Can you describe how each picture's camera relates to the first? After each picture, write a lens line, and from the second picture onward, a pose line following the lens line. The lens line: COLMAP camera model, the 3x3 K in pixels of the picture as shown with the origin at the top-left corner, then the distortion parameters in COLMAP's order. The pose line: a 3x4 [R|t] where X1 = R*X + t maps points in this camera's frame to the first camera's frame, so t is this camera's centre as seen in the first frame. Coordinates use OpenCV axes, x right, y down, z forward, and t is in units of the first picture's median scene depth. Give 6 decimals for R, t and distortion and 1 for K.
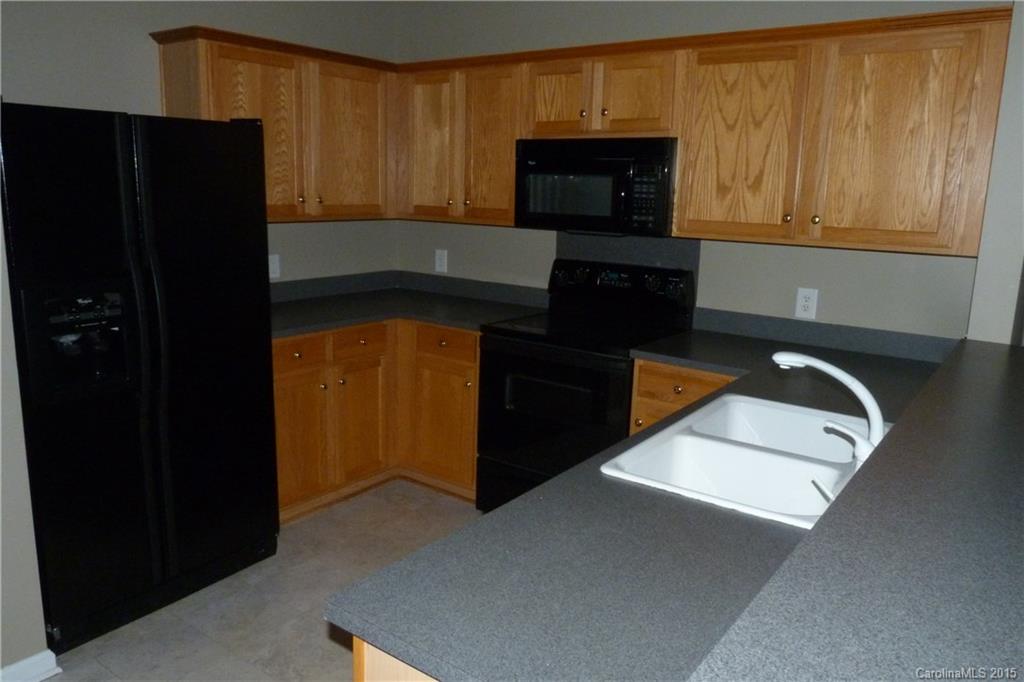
lens RADIAL K [[756.9, 0, 512.0], [0, 756.9, 341.0], [0, 0, 1]] dist [-0.065200, 0.004197]
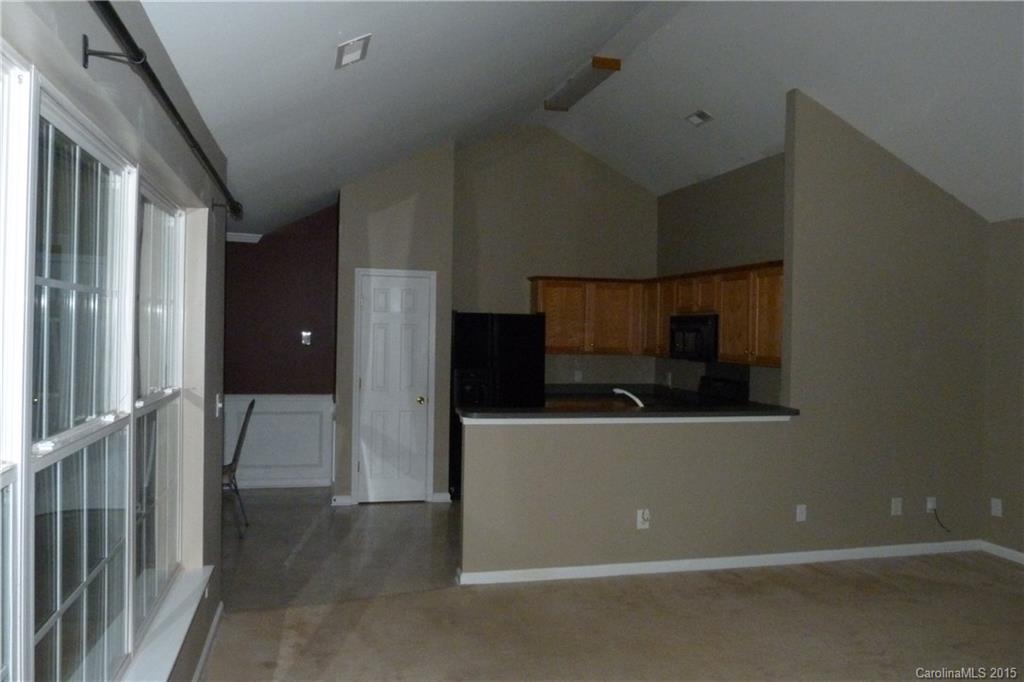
lens RADIAL K [[756.9, 0, 512.0], [0, 756.9, 341.0], [0, 0, 1]] dist [-0.065200, 0.004197]
pose [[0.775143, -0.003706, -0.631774, 1.076998], [-0.123213, 0.979895, -0.156922, 0.197862], [0.619654, 0.199480, 0.759102, -0.917771]]
